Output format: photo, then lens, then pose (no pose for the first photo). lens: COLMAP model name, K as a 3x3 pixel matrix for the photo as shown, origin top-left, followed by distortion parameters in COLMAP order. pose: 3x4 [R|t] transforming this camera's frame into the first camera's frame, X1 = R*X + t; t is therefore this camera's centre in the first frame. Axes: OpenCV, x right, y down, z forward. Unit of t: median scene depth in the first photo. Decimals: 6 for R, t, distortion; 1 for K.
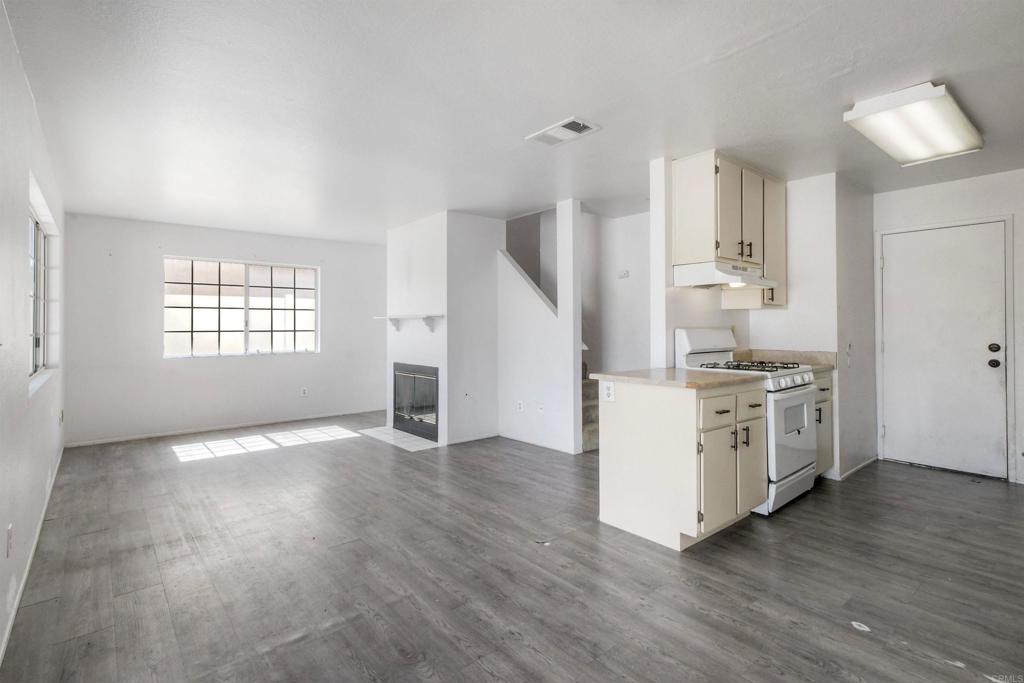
lens RADIAL K [[487.0, 0, 485.0], [0, 487.0, 322.8], [0, 0, 1]] dist [-0.001345, 0.000506]
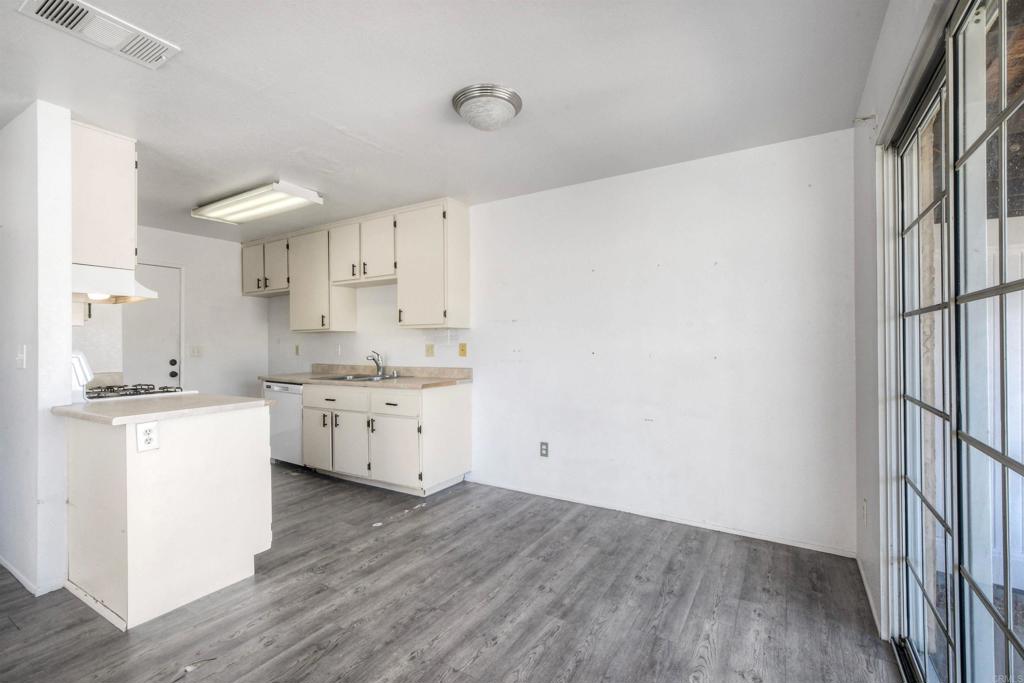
lens RADIAL K [[454.4, 0, 512.0], [0, 454.4, 341.5], [0, 0, 1]] dist [0.002165, -0.000162]
pose [[-0.340746, 0.009986, 0.940102, -0.421105], [0.001842, 0.999949, -0.009954, 0.006934], [-0.940154, -0.001660, -0.340747, 0.542225]]
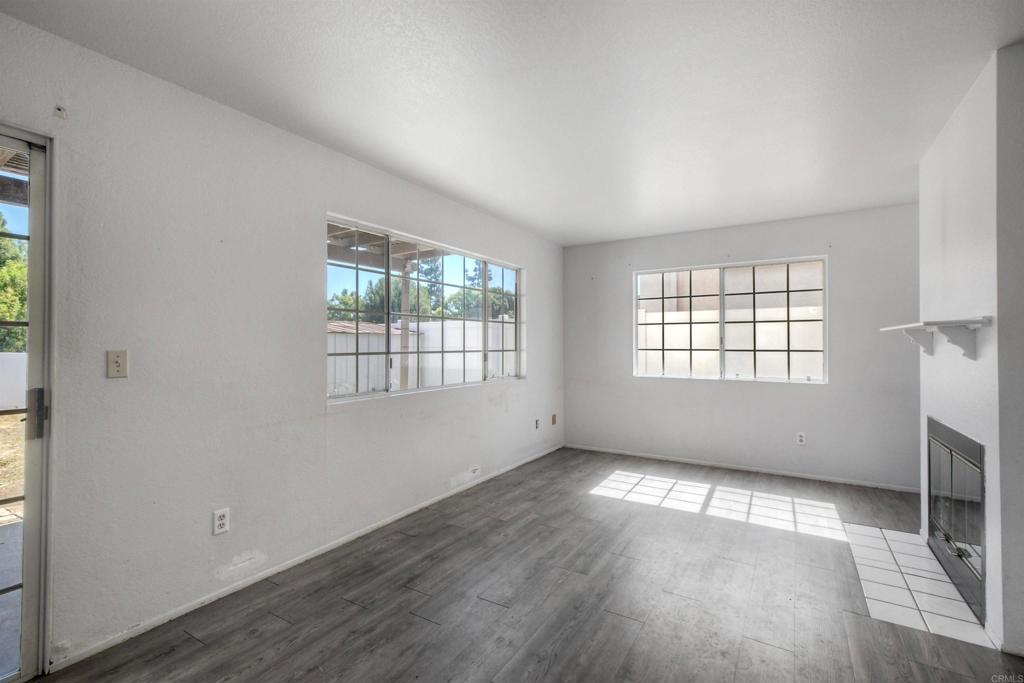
lens RADIAL K [[454.4, 0, 512.0], [0, 454.4, 341.5], [0, 0, 1]] dist [0.002165, -0.000162]
pose [[0.337287, -0.003159, -0.941397, 0.168815], [0.005430, 0.999984, -0.001410, 0.002569], [0.941386, -0.004636, 0.337299, 0.642400]]
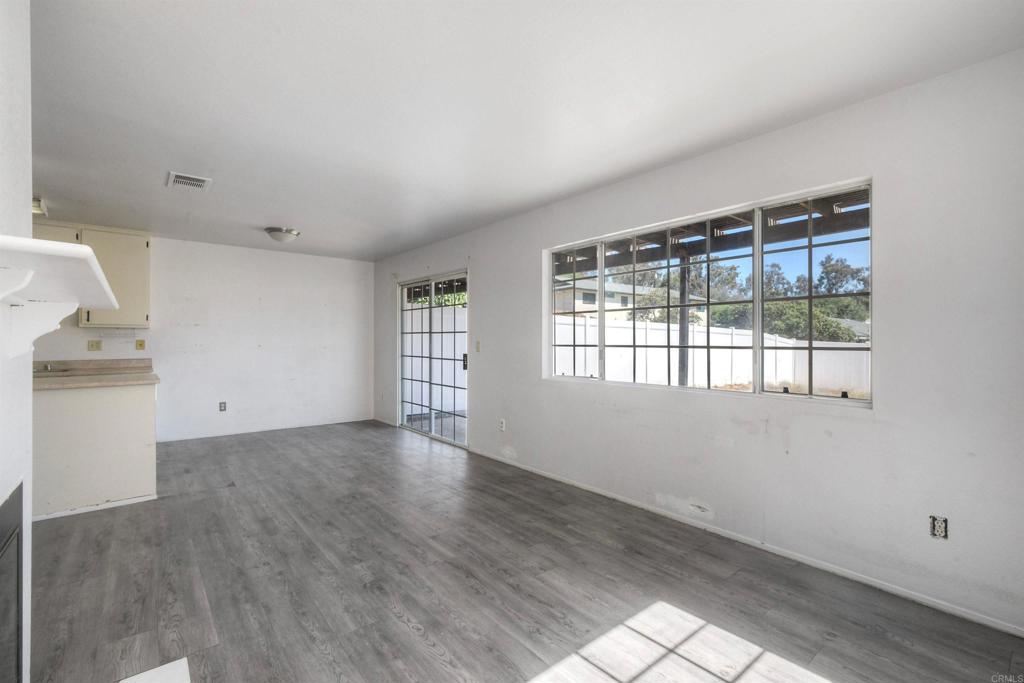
lens RADIAL K [[454.4, 0, 512.0], [0, 454.4, 341.5], [0, 0, 1]] dist [0.002165, -0.000162]
pose [[-0.999851, 0.004357, -0.016680, -0.487997], [0.004433, 0.999980, -0.004495, 0.016254], [0.016660, -0.004568, -0.999851, 1.642850]]
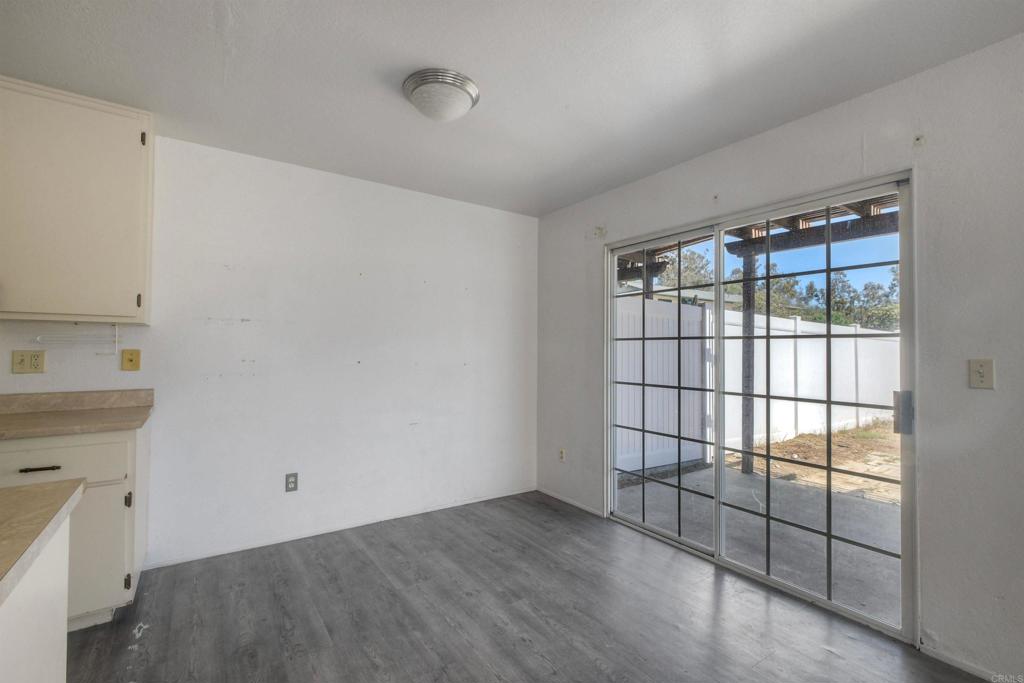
lens RADIAL K [[454.9, 0, 513.1], [0, 454.9, 344.0], [0, 0, 1]] dist [0.004046, 0.000521]
pose [[-0.997609, -0.001343, 0.069097, 0.004839], [-0.002832, 0.999766, -0.021461, 0.004970], [-0.069052, -0.021606, -0.997379, 0.887619]]
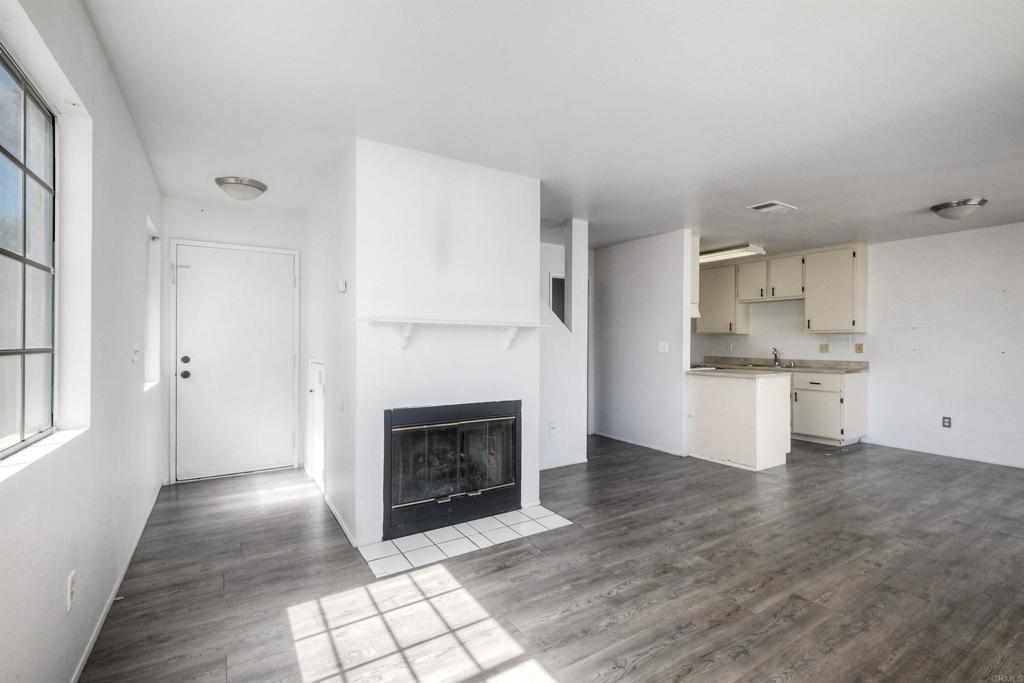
lens RADIAL K [[457.4, 0, 509.6], [0, 457.4, 342.7], [0, 0, 1]] dist [0.000189, 0.000141]
pose [[0.108494, 0.004571, 0.994087, -0.958920], [-0.013454, 0.999905, -0.003129, 0.016859], [-0.994006, -0.013035, 0.108545, 1.225266]]
